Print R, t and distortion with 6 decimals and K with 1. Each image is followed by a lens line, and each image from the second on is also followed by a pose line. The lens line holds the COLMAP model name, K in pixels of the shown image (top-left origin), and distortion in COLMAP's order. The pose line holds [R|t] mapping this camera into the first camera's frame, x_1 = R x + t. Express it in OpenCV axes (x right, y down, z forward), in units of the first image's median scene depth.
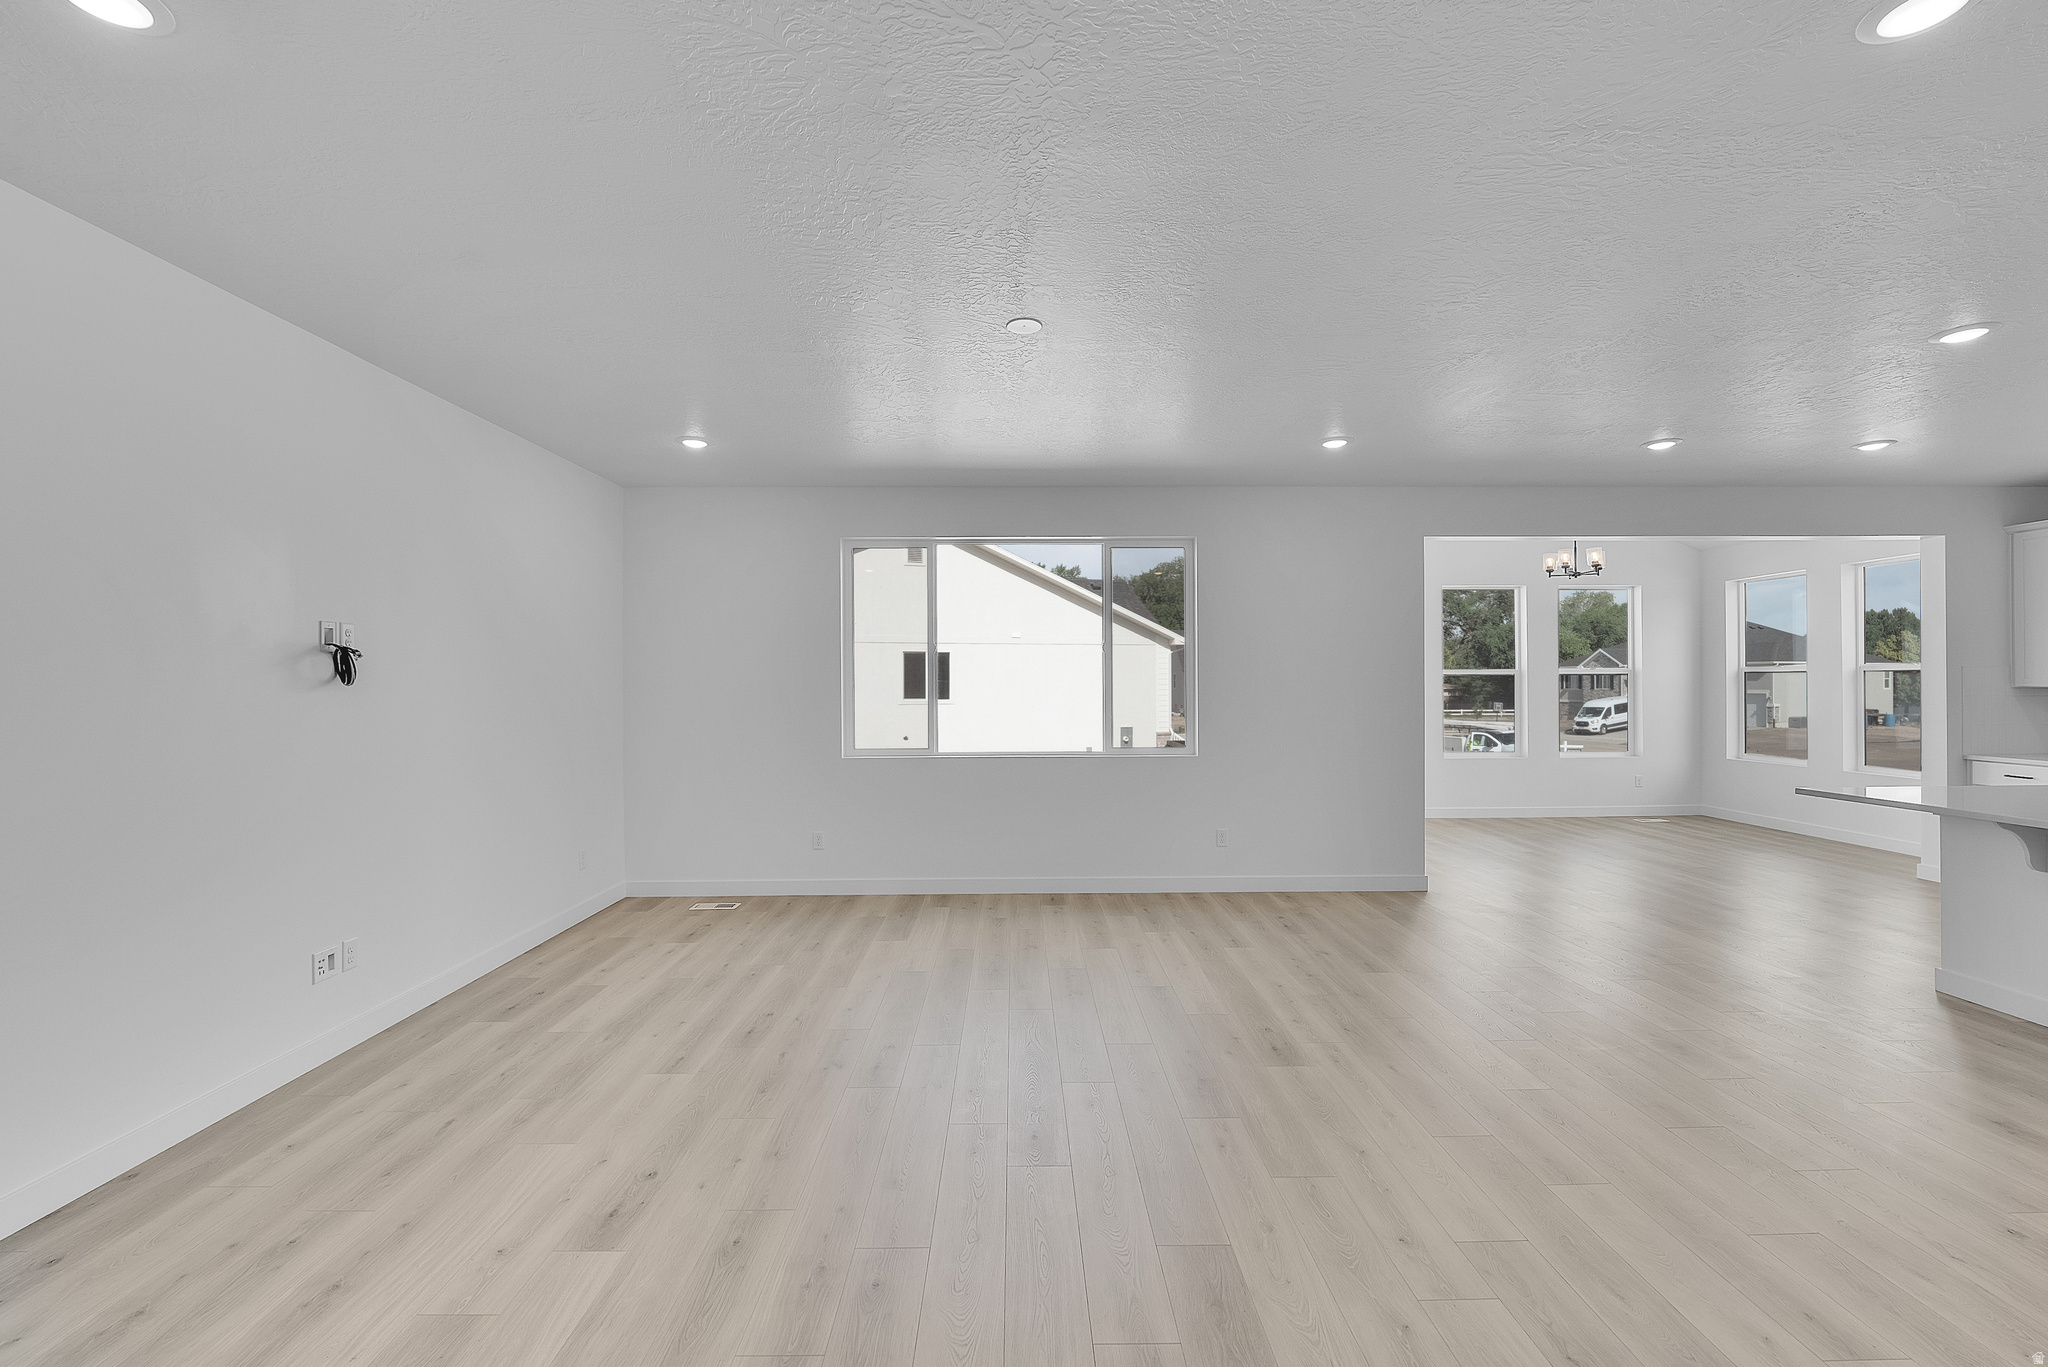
lens RADIAL K [[853.7, 0, 1023.5], [0, 853.7, 688.7], [0, 0, 1]] dist [-0.010372, -0.000095]
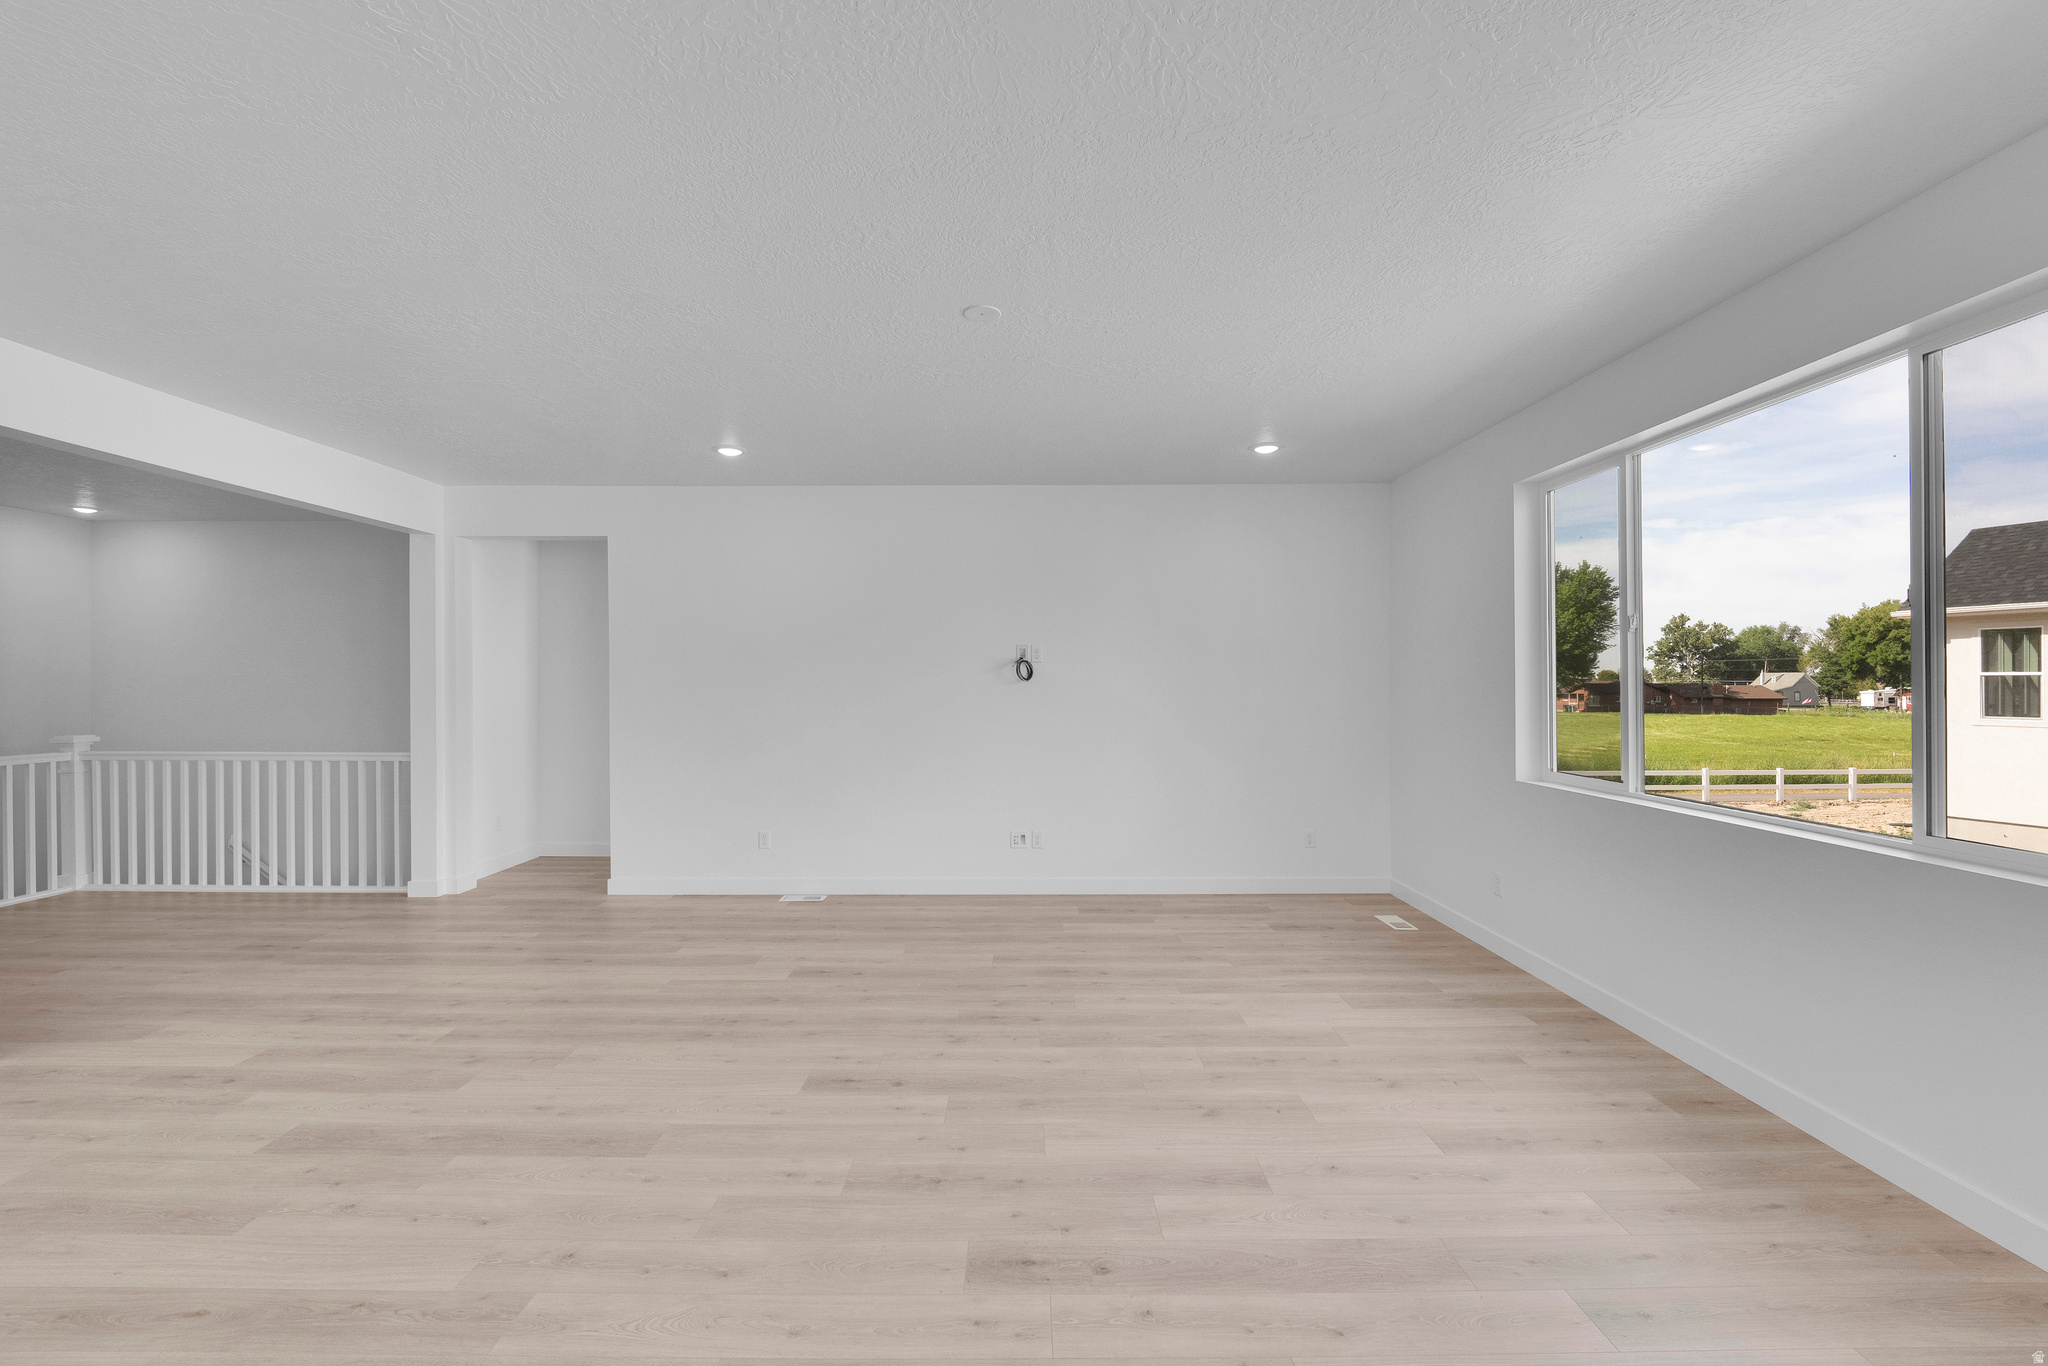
lens RADIAL K [[853.7, 0, 1033.4], [0, 853.7, 685.7], [0, 0, 1]] dist [-0.010372, -0.000095]
pose [[-0.006817, 0.011845, -0.999907, 0.950778], [-0.004660, 0.999919, 0.011877, -0.017080], [0.999966, 0.004741, -0.006762, 1.033887]]
